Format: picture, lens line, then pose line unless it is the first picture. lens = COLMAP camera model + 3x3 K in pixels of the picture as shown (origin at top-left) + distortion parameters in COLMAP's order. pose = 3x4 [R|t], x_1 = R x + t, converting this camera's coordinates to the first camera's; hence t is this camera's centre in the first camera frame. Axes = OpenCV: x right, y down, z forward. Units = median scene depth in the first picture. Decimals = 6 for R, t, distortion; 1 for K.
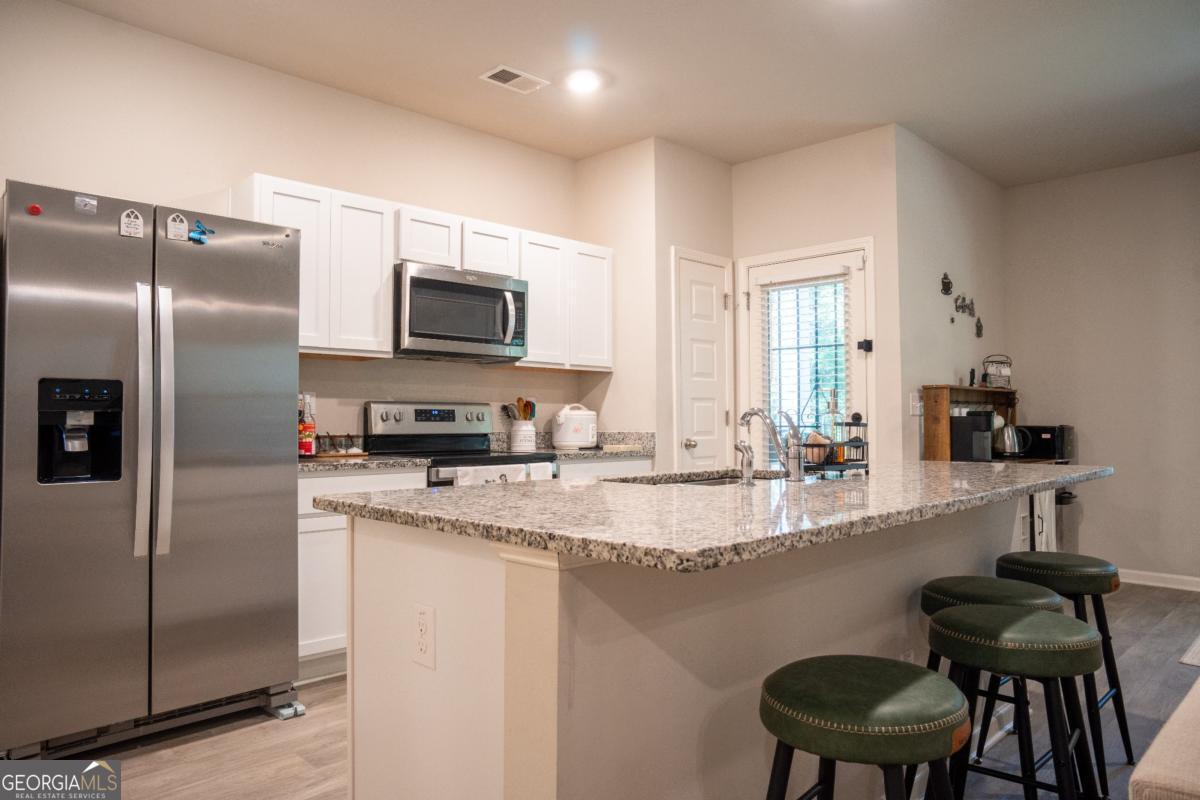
lens RADIAL K [[806.1, 0, 600.0], [0, 806.1, 400.0], [0, 0, 1]] dist [-0.044444, 0.000745]
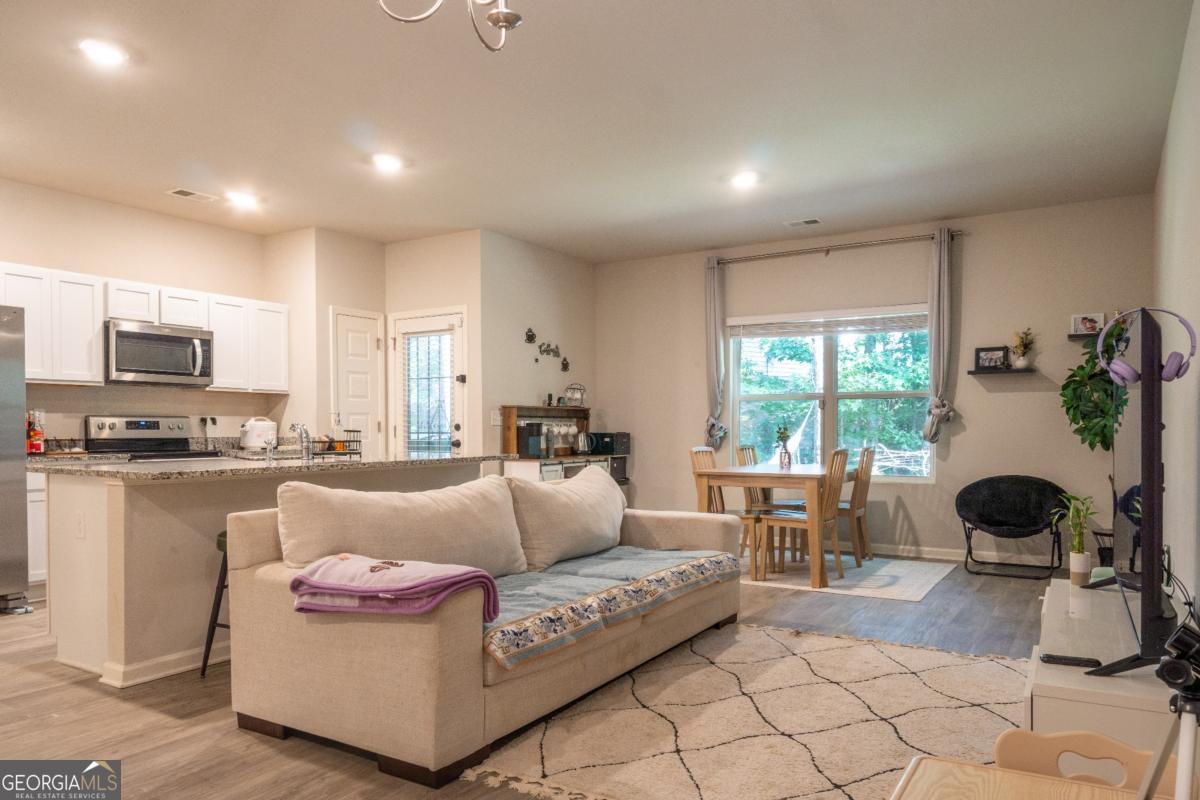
lens RADIAL K [[820.0, 0, 592.0], [0, 820.0, 441.7], [0, 0, 1]] dist [0.006353, 0.001787]
pose [[0.977203, -0.002997, 0.212288, 0.256507], [-0.005912, 0.999129, 0.041319, -0.016029], [-0.212227, -0.041632, 0.976333, -0.571707]]
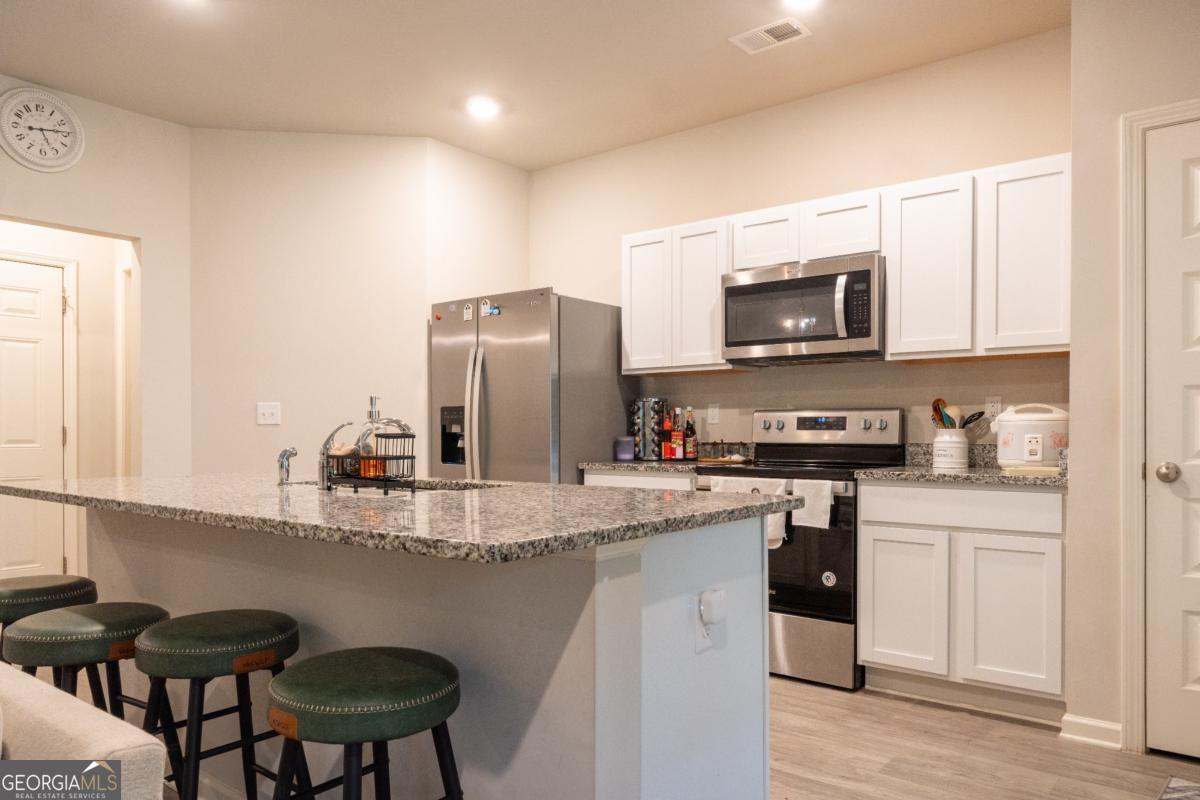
lens RADIAL K [[820.0, 0, 592.0], [0, 820.0, 441.7], [0, 0, 1]] dist [0.006353, 0.001787]
pose [[0.106649, 0.017222, -0.994148, 0.688980], [0.027310, 0.999422, 0.020243, 0.013728], [0.993922, -0.029309, 0.106117, 0.630114]]
